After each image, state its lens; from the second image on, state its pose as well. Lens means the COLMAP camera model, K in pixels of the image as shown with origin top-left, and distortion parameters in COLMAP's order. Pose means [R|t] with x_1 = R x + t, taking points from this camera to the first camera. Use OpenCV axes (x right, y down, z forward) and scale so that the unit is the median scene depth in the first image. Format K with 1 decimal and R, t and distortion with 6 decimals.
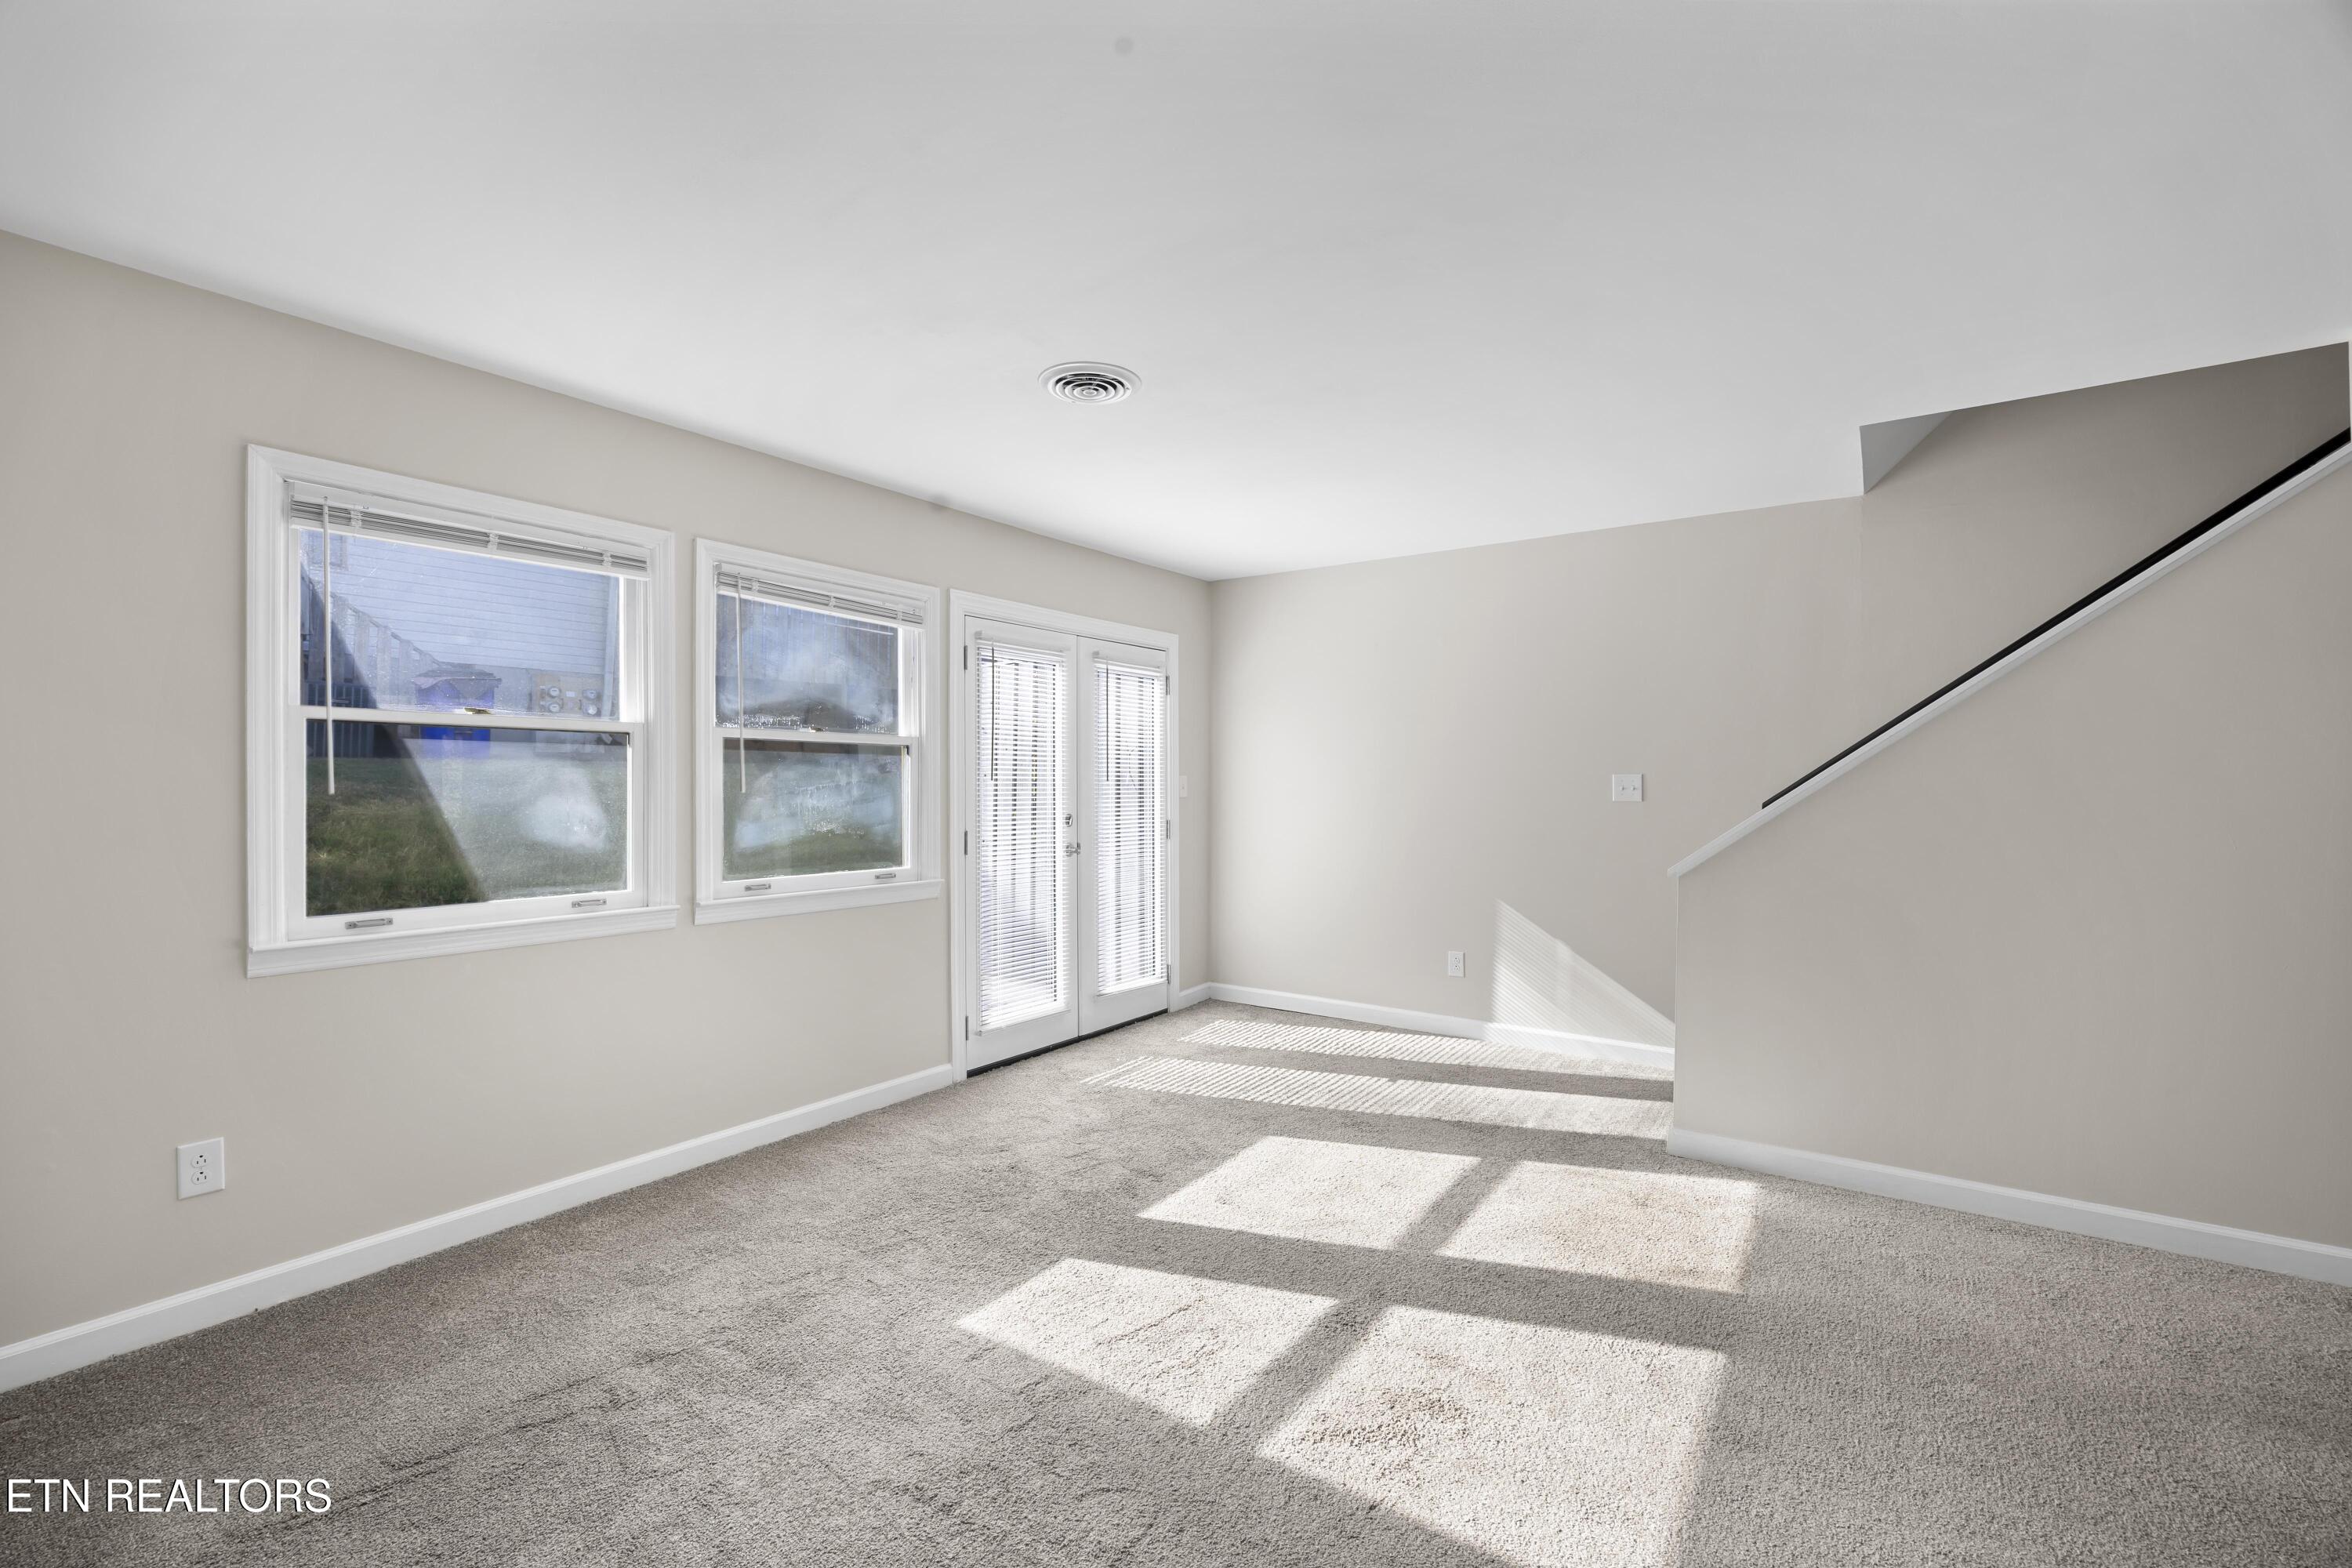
lens RADIAL K [[986.9, 0, 1180.2], [0, 986.9, 785.0], [0, 0, 1]] dist [-0.009057, -0.000317]
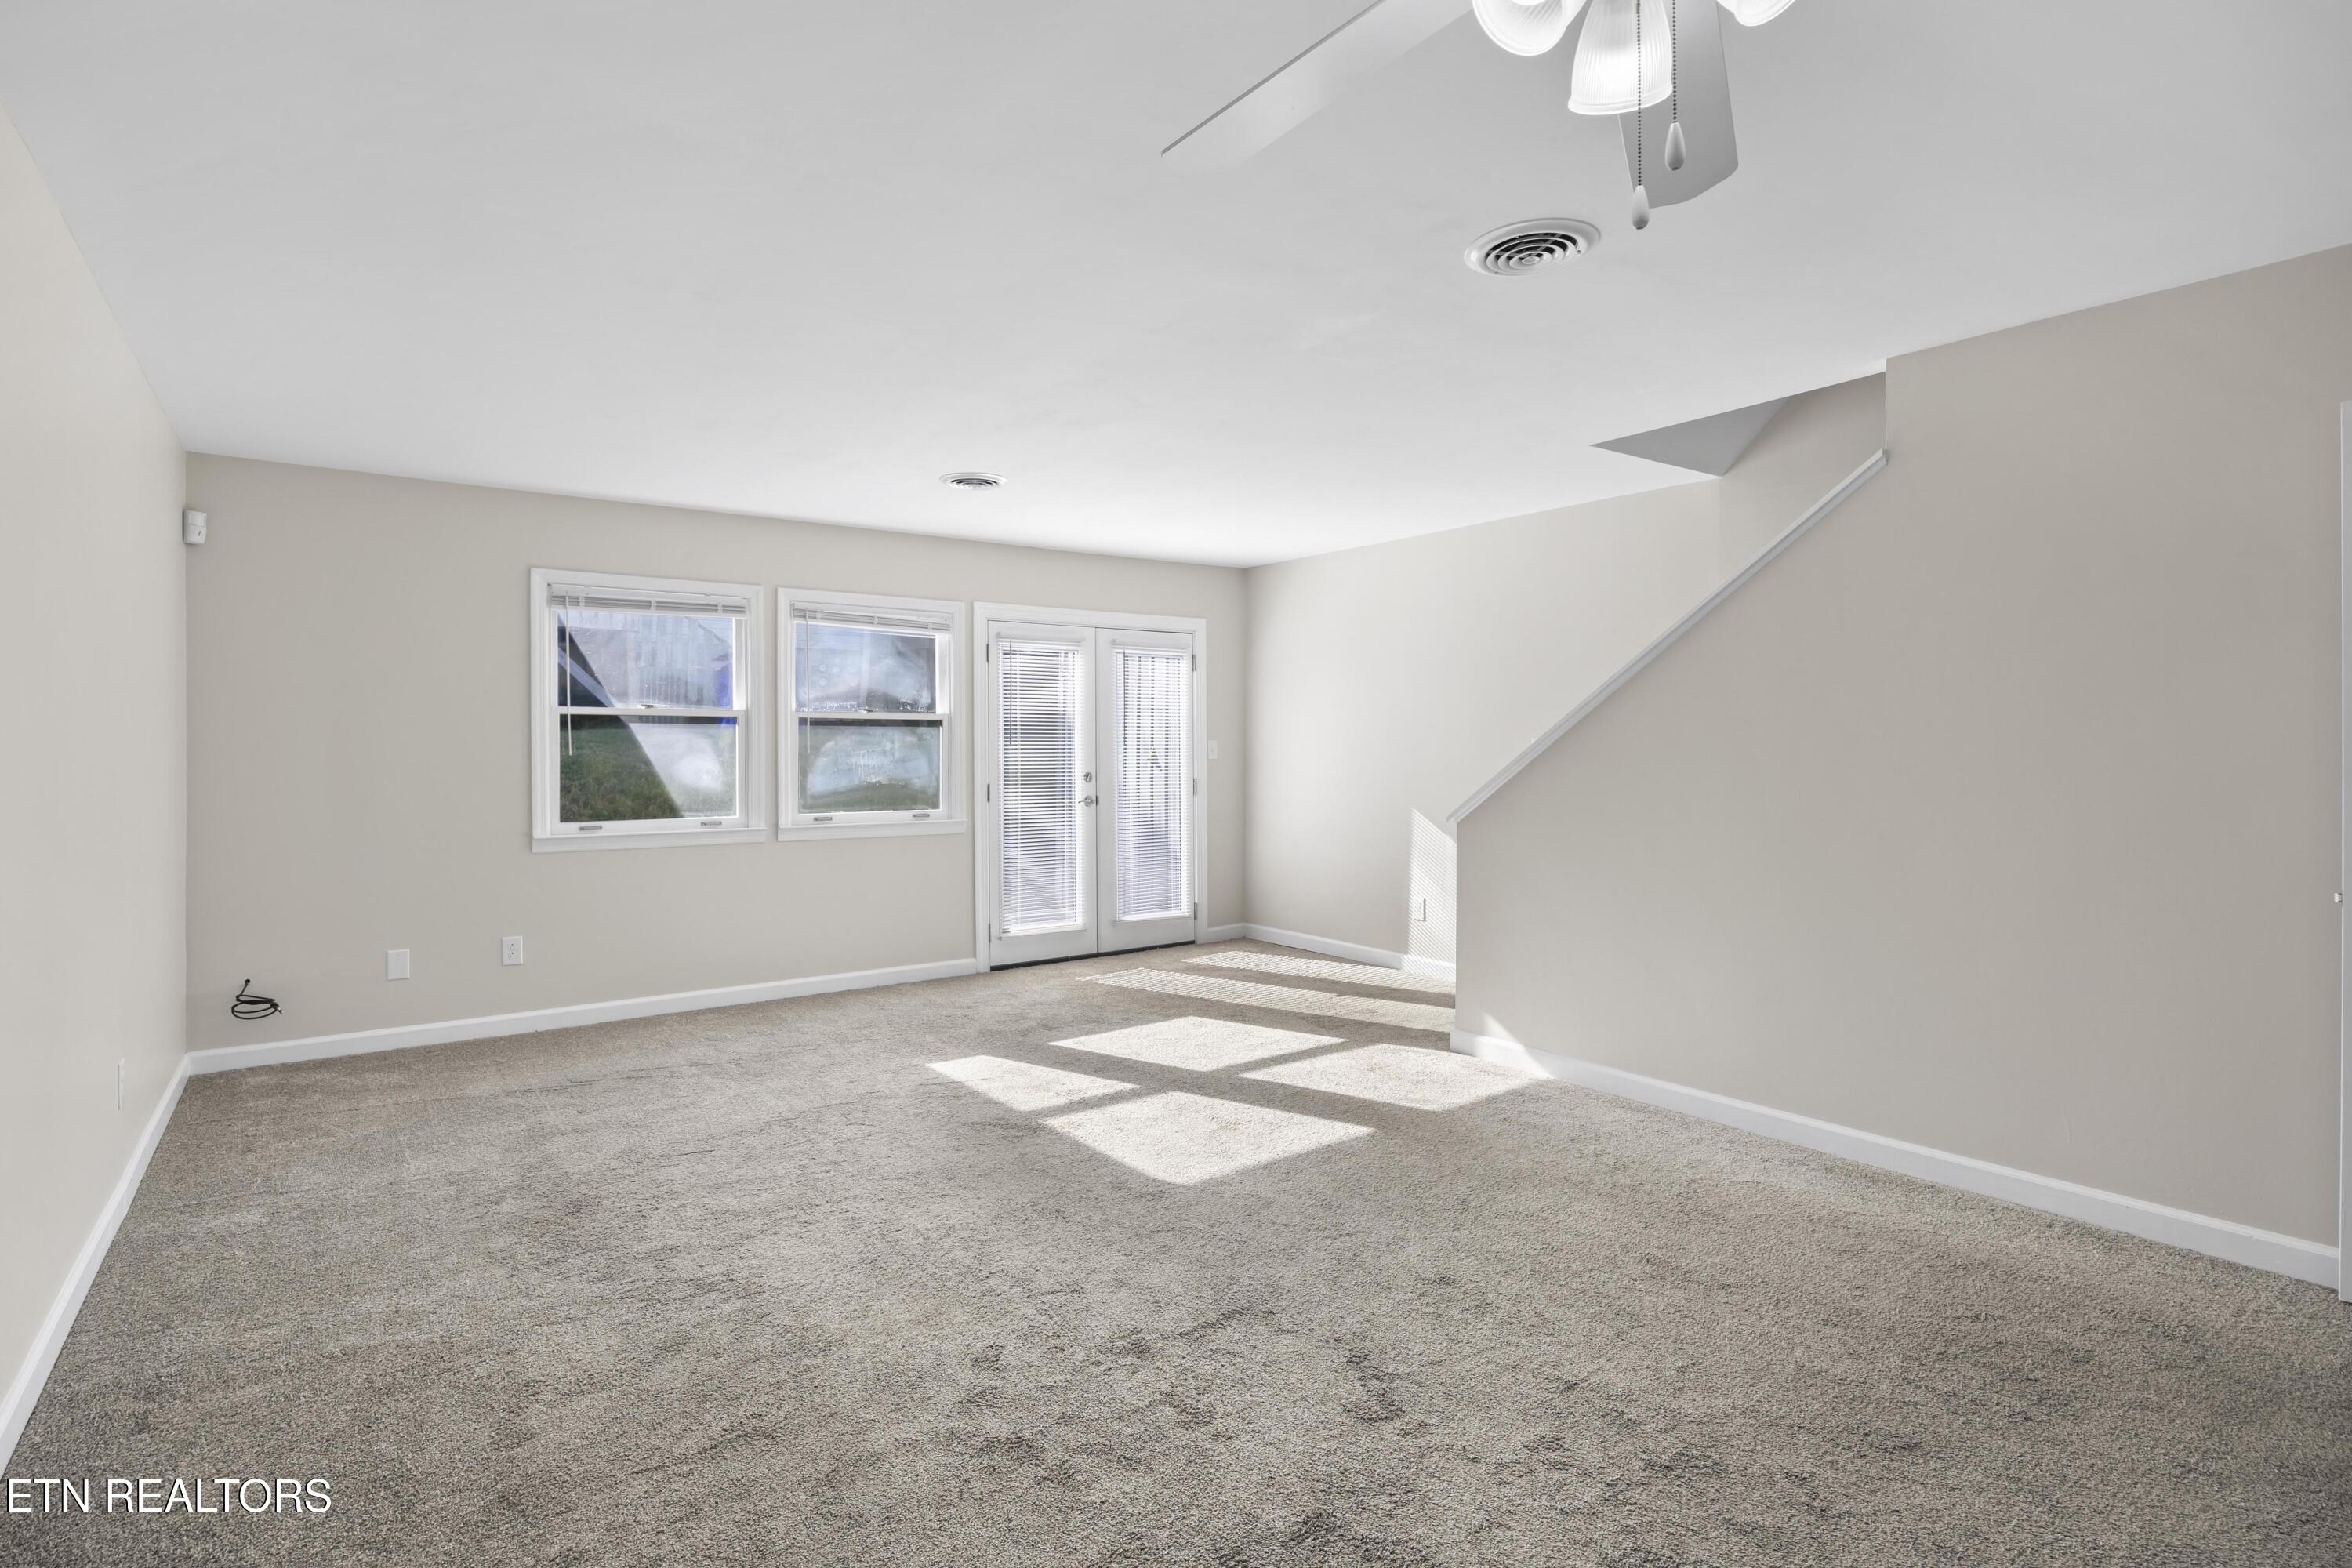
lens RADIAL K [[1135.2, 0, 1153.7], [0, 1135.2, 753.1], [0, 0, 1]] dist [-0.017258, 0.000388]
pose [[0.943875, -0.001727, -0.330297, 0.553140], [0.002882, 0.999991, 0.003008, 0.001517], [0.330289, -0.003791, 0.943872, -0.404890]]
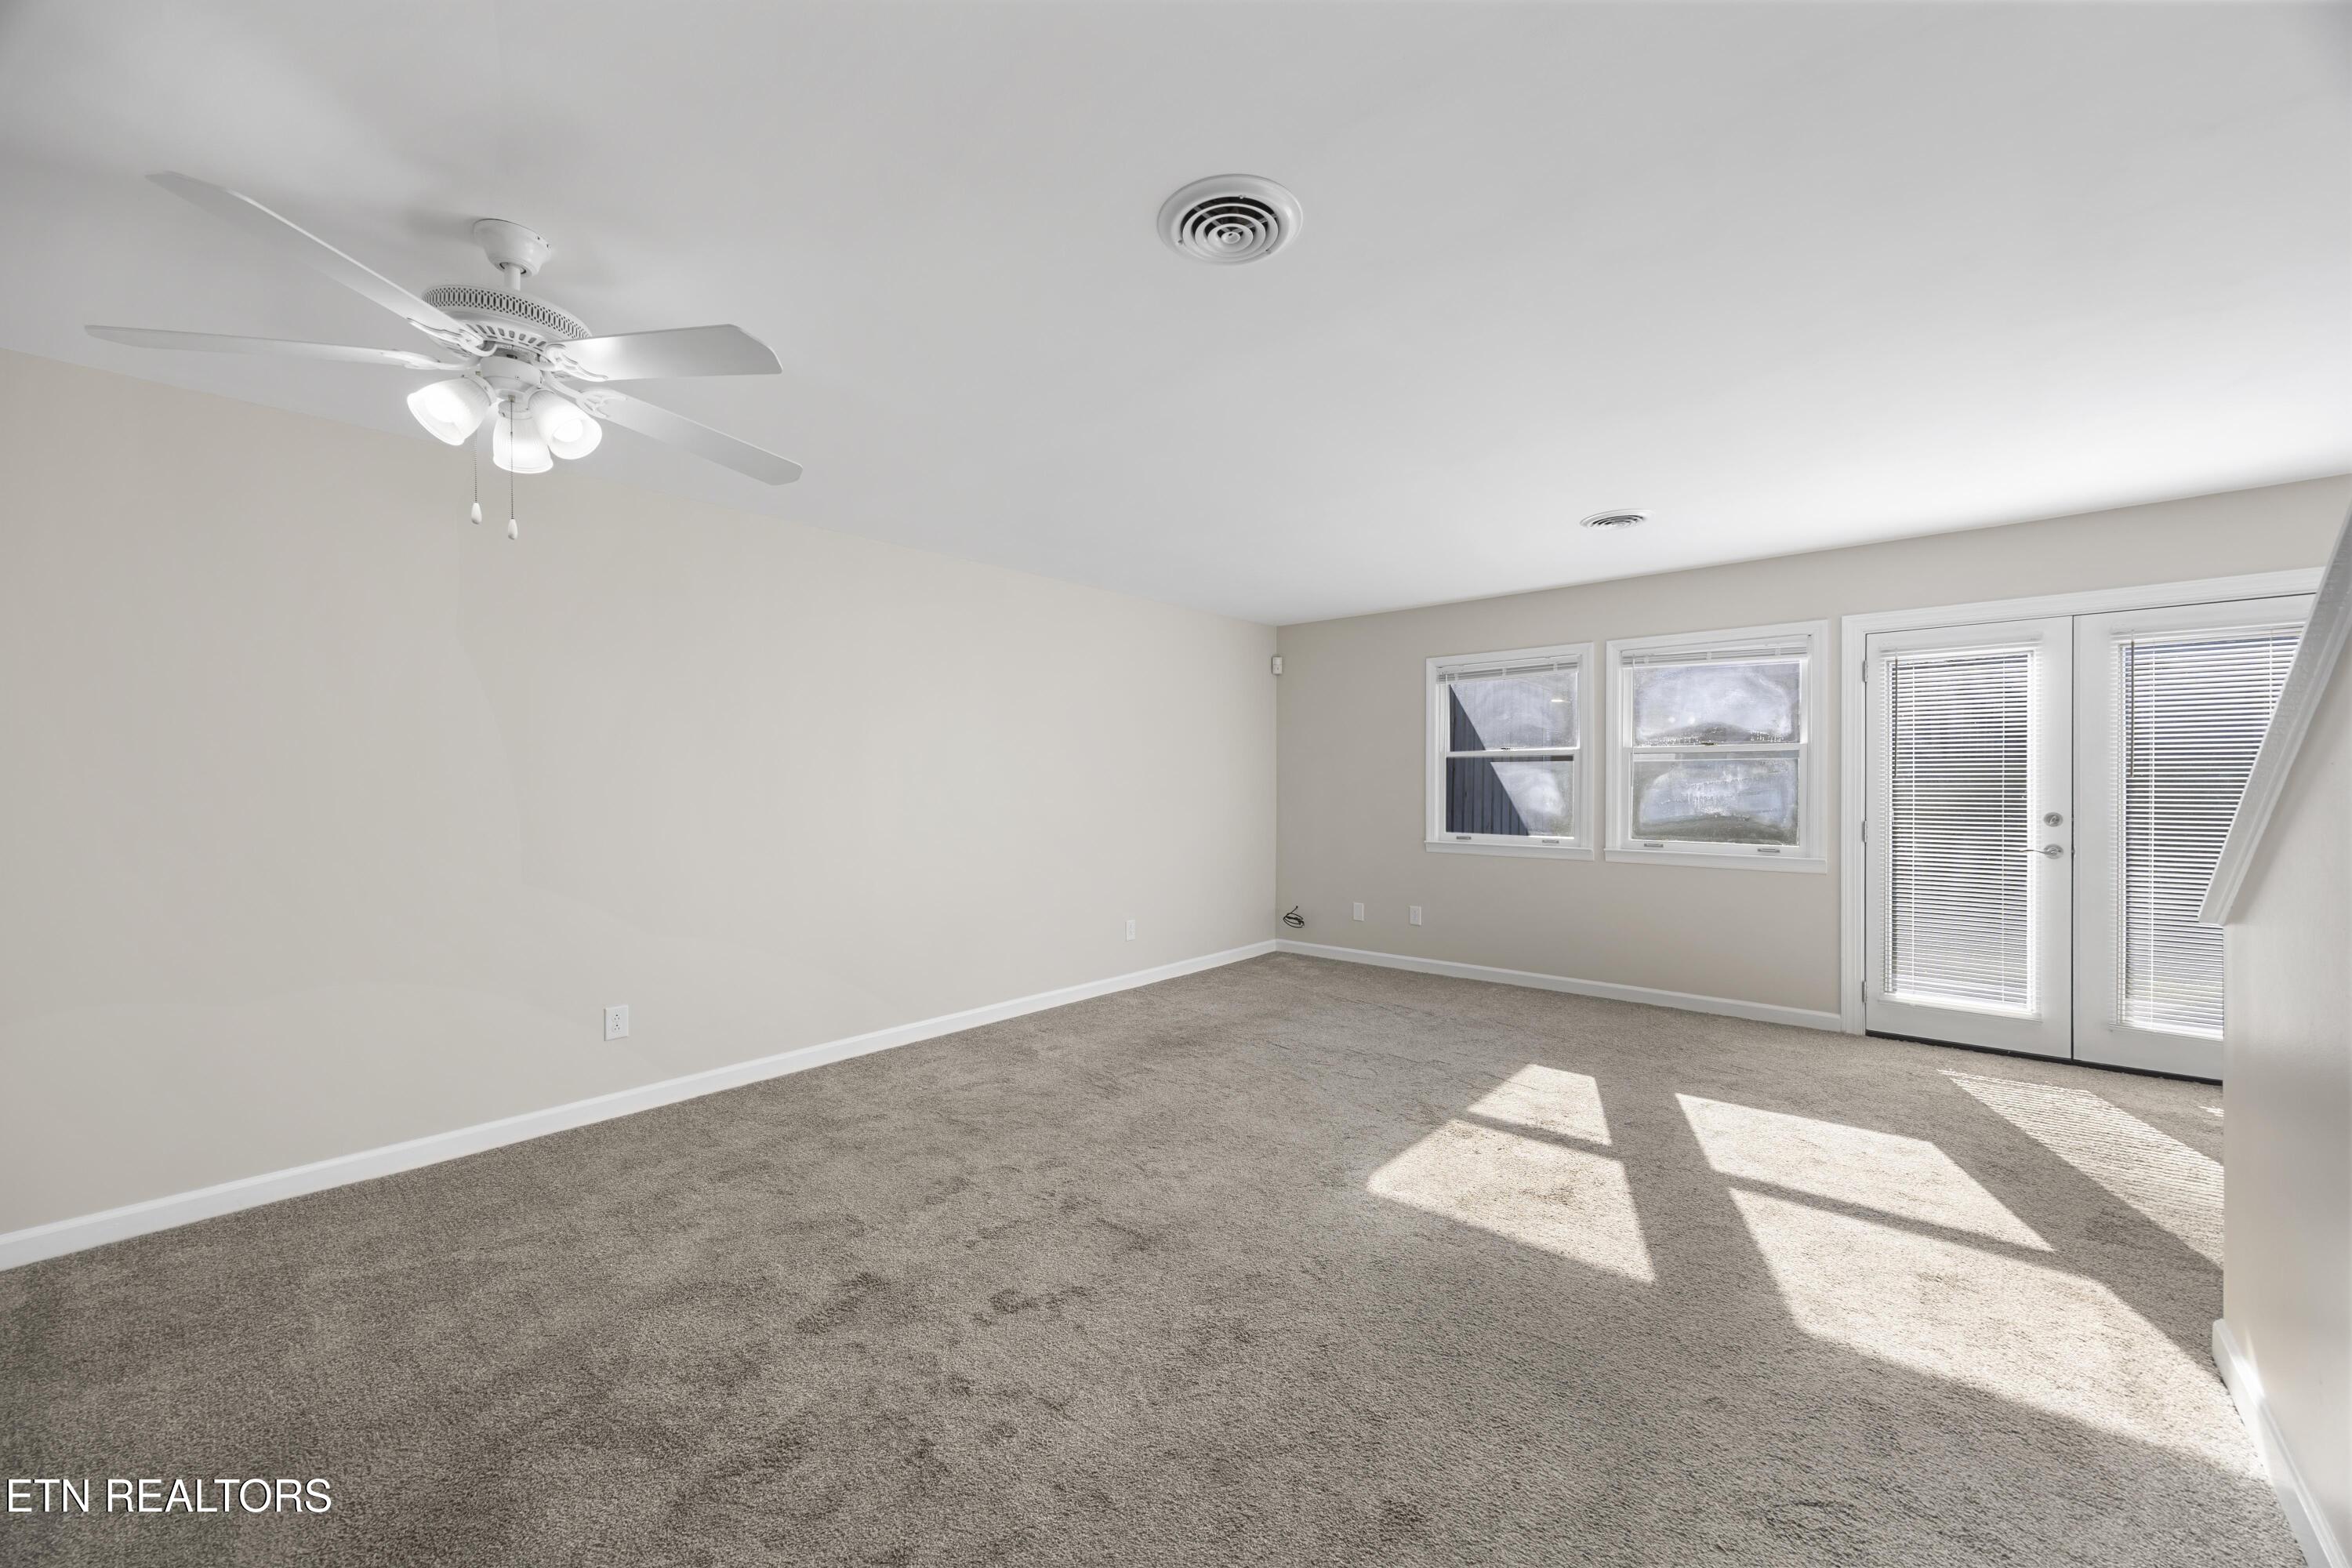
lens RADIAL K [[900.4, 0, 1158.1], [0, 900.4, 788.1], [0, 0, 1]] dist [-0.003573, -0.000267]
pose [[-0.112241, 0.005841, -0.993664, 1.034263], [0.000532, 0.999983, 0.005818, 0.001112], [0.993681, 0.000124, -0.112242, 0.331489]]
